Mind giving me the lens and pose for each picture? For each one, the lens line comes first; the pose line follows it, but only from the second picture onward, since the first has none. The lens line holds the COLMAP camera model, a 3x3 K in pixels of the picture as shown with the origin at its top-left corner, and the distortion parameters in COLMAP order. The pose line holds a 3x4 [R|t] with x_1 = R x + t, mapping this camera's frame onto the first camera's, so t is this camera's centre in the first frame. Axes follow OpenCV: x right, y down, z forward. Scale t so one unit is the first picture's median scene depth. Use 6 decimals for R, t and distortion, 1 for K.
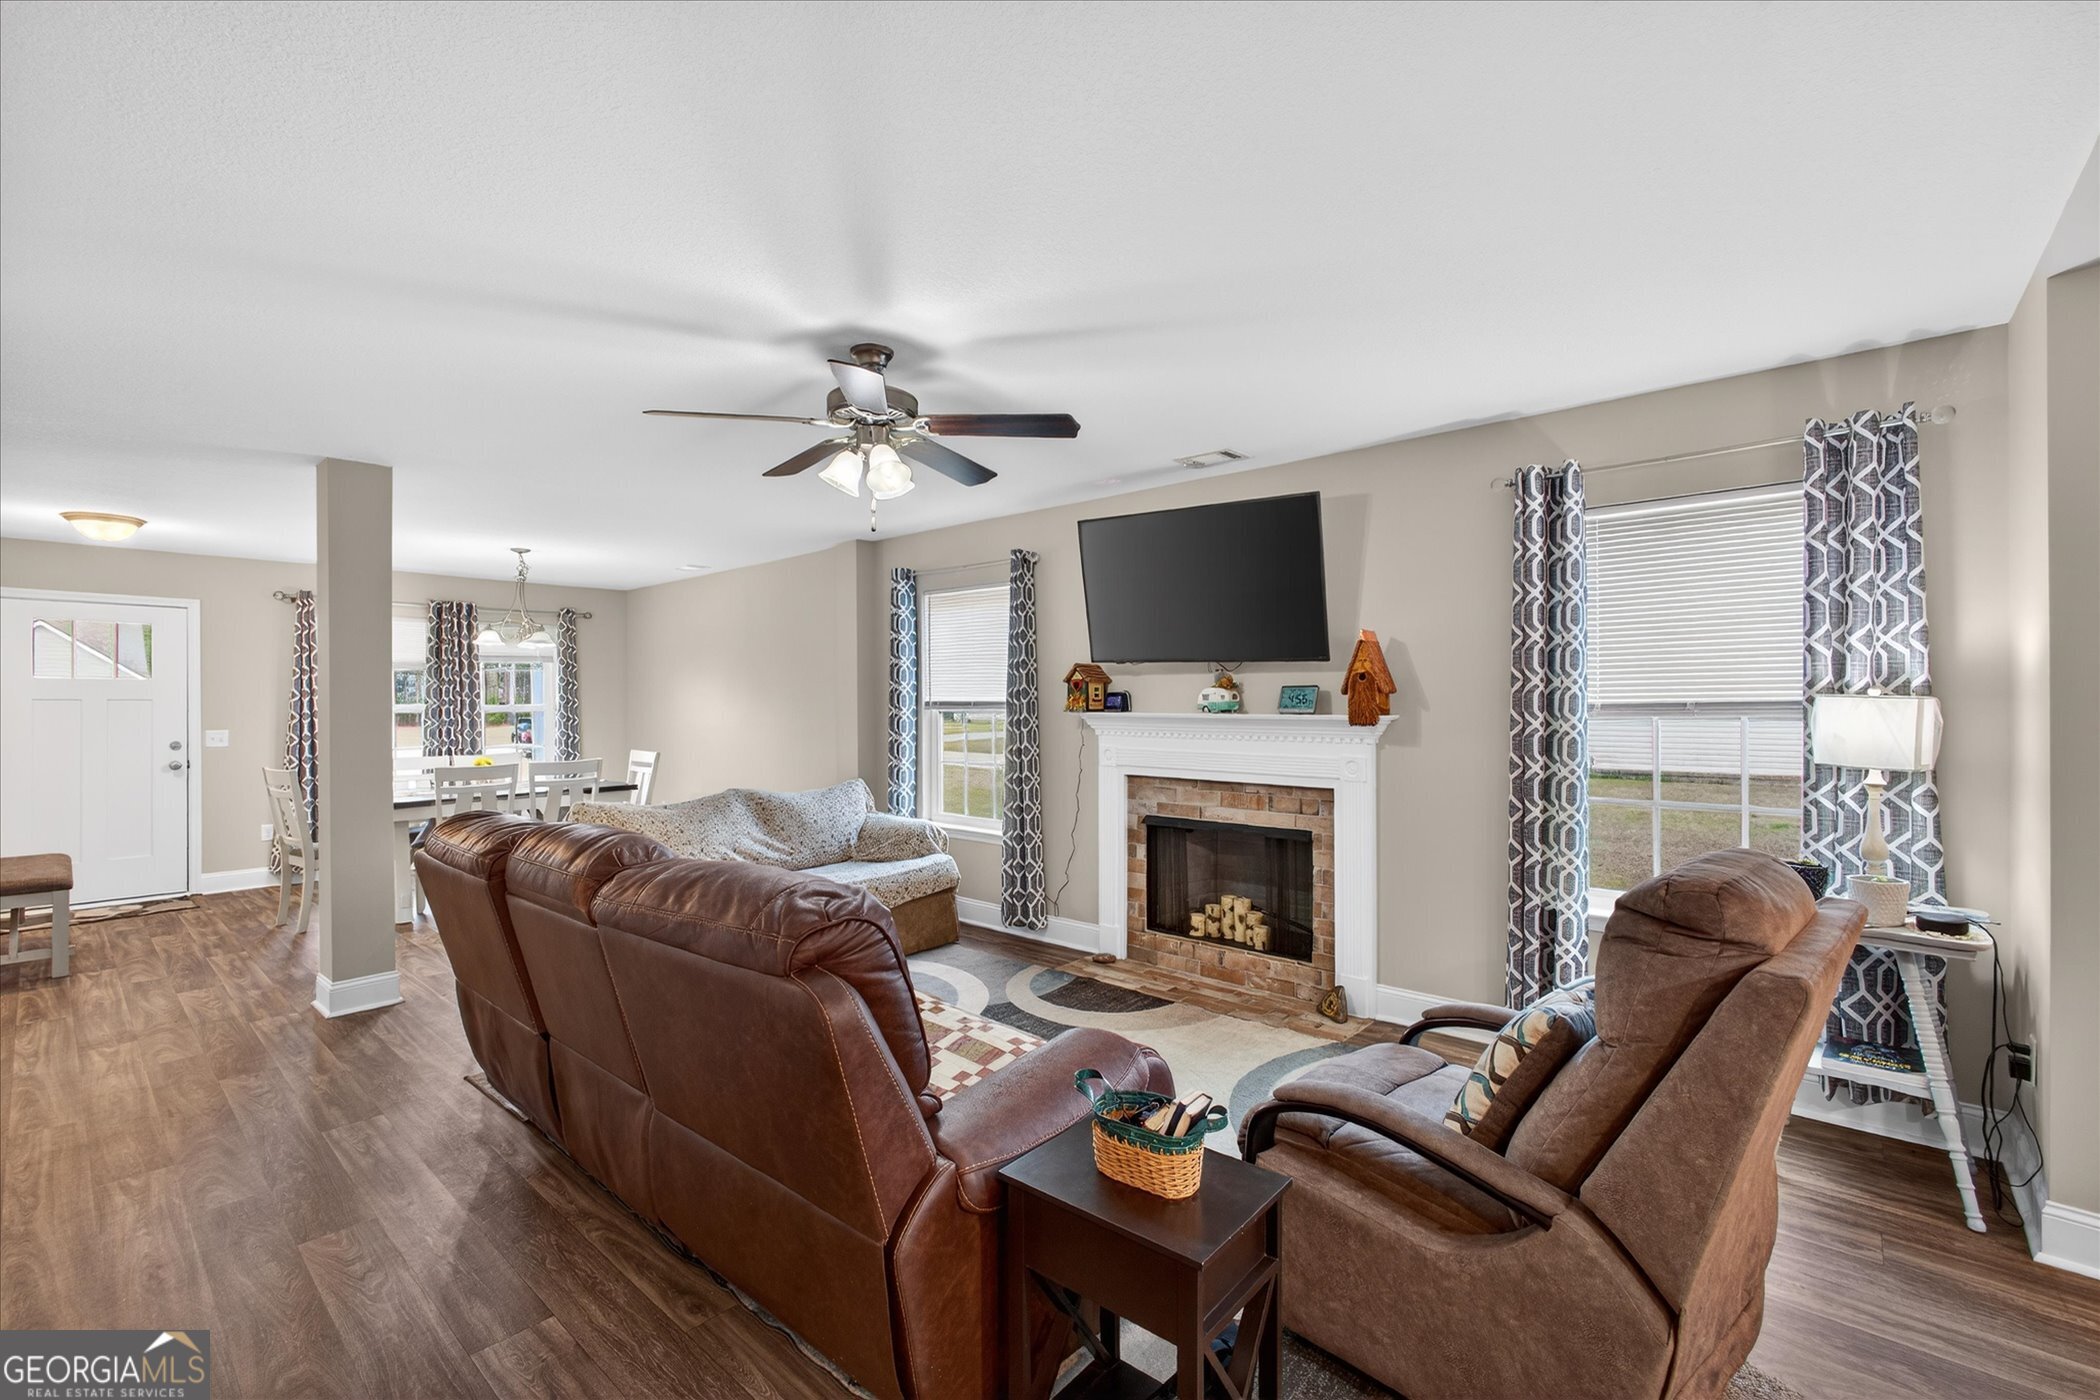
lens RADIAL K [[908.0, 0, 1046.3], [0, 908.0, 703.7], [0, 0, 1]] dist [-0.013338, 0.004947]
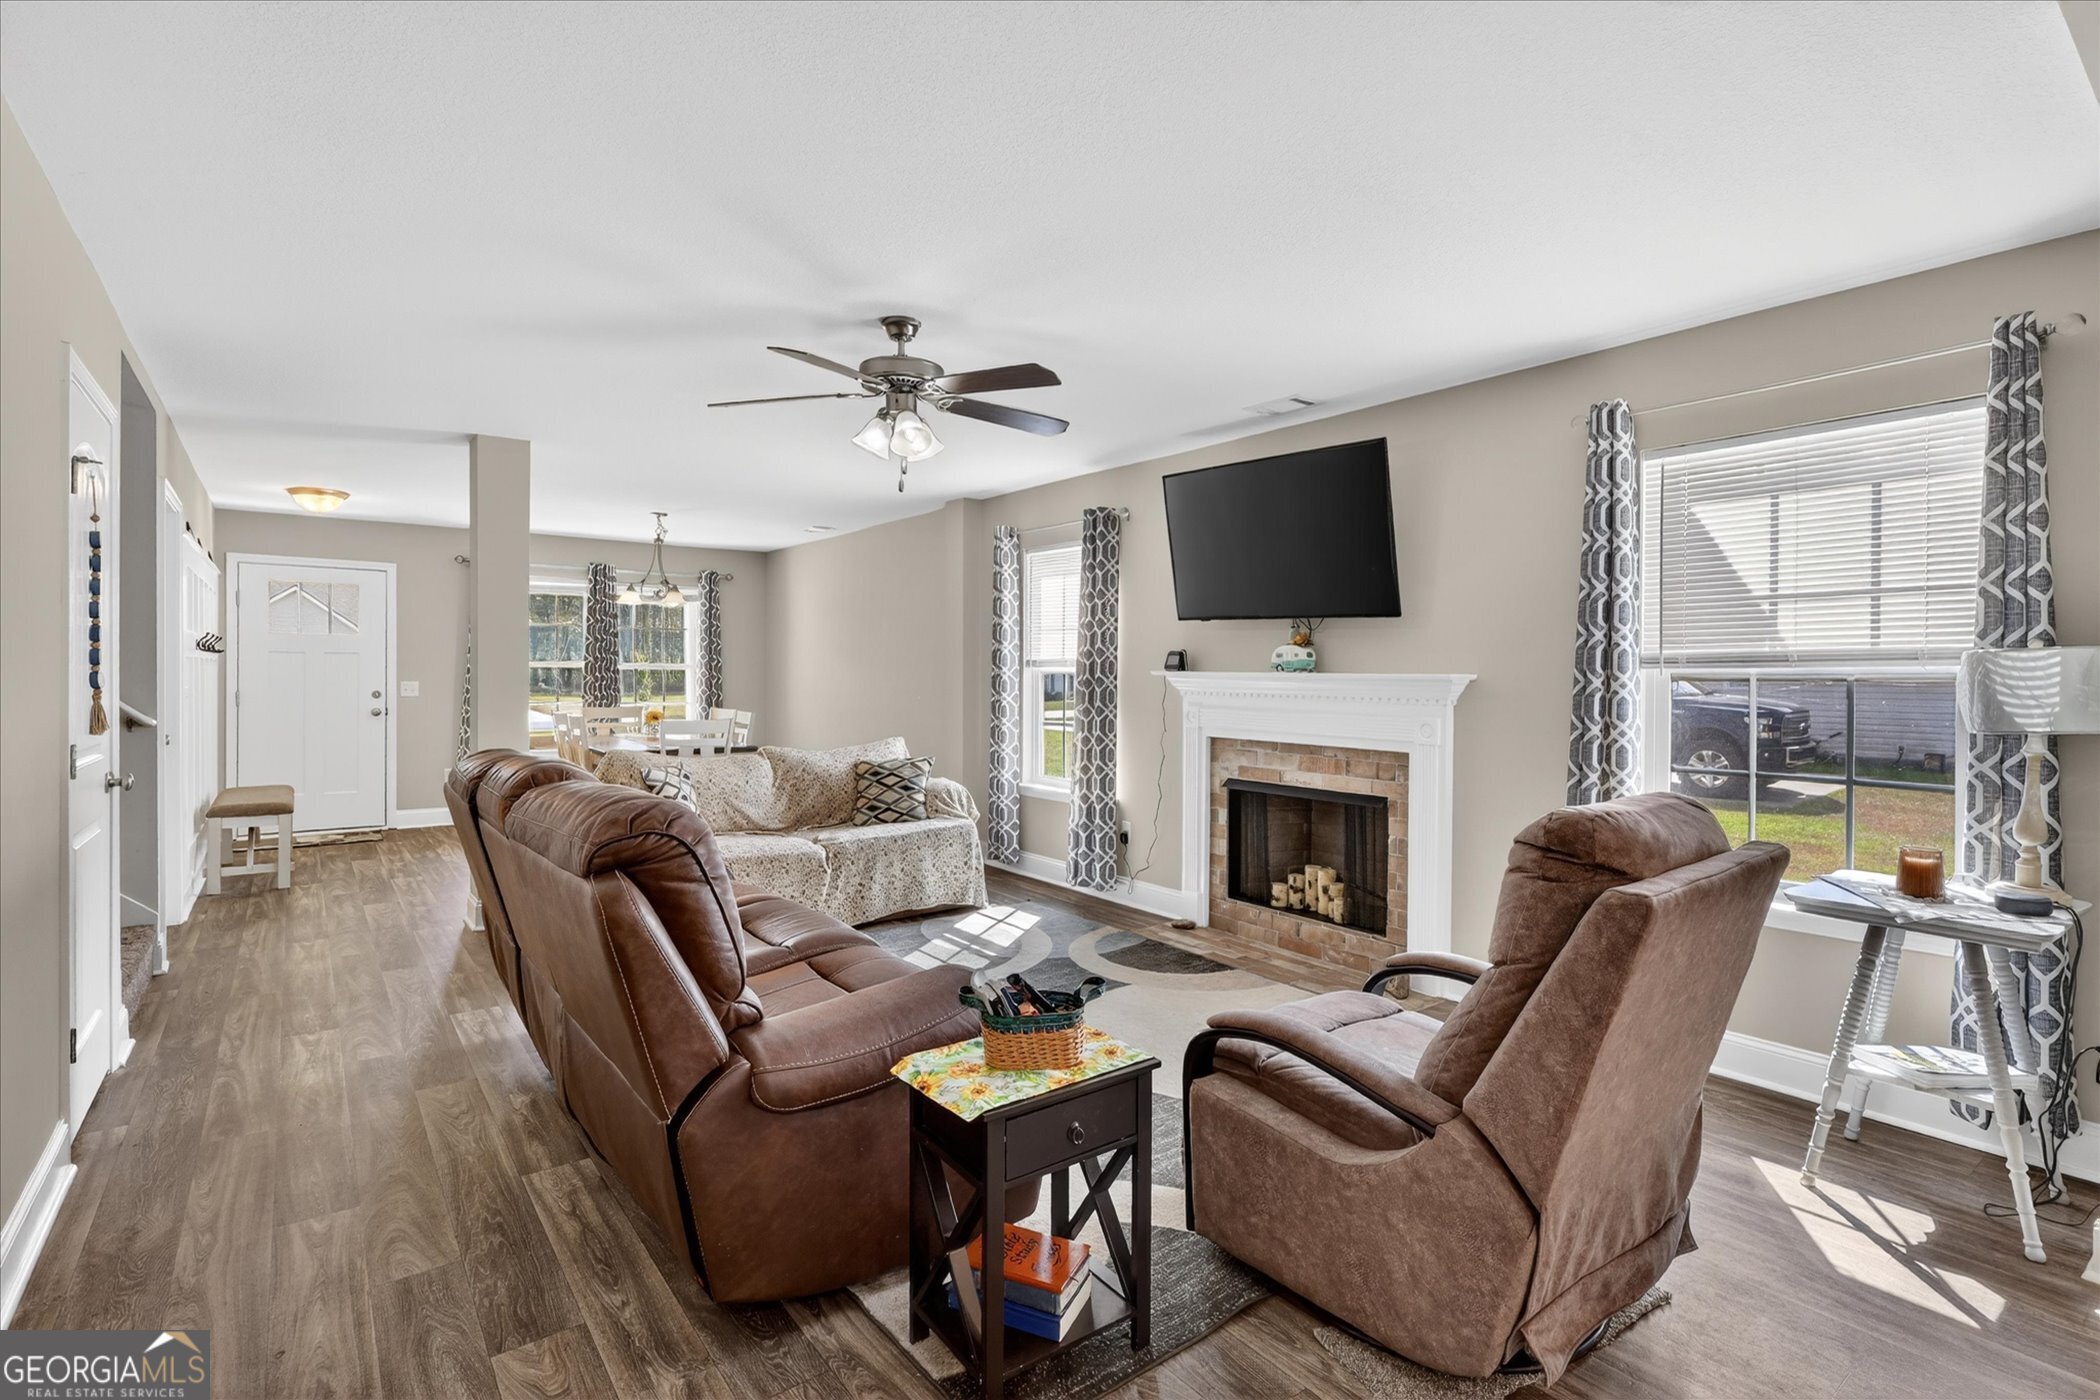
lens RADIAL K [[994.8, 0, 1051.9], [0, 994.8, 690.4], [0, 0, 1]] dist [-0.003255, -0.000413]
pose [[0.981667, 0.016155, -0.189916, 0.136323], [-0.013584, 0.999798, 0.014829, 0.017360], [0.190117, -0.011977, 0.981688, -0.075940]]
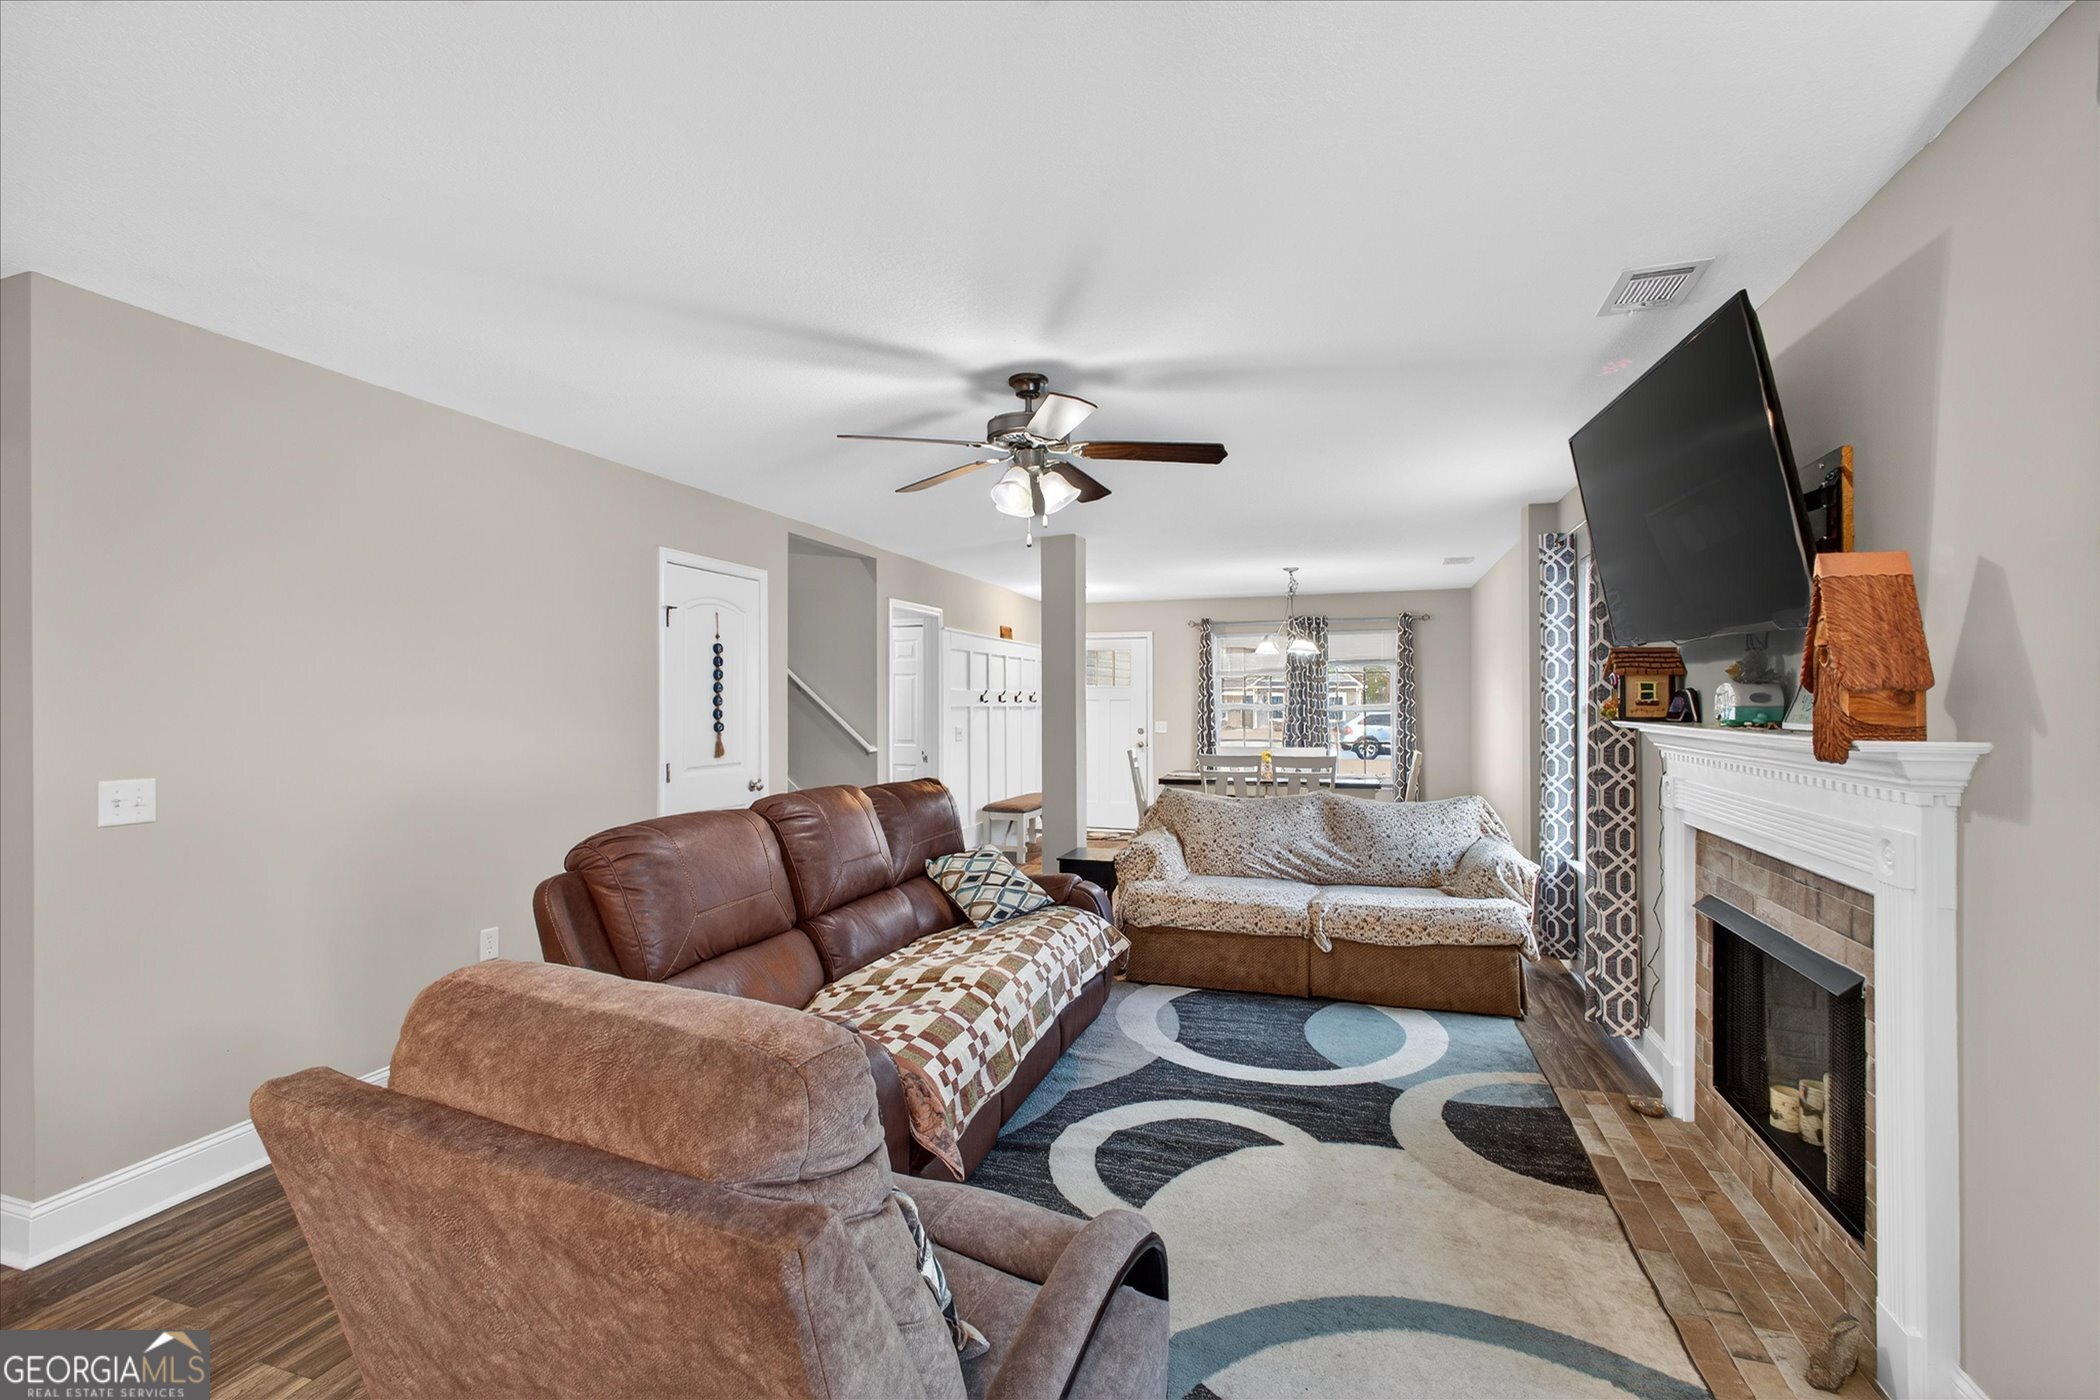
lens RADIAL K [[908.0, 0, 1029.7], [0, 908.0, 699.2], [0, 0, 1]] dist [-0.013338, 0.004947]
pose [[0.386559, -0.000164, -0.922265, 0.531169], [-0.003683, 0.999992, -0.001722, -0.004336], [0.922257, 0.004062, 0.386555, 0.385912]]
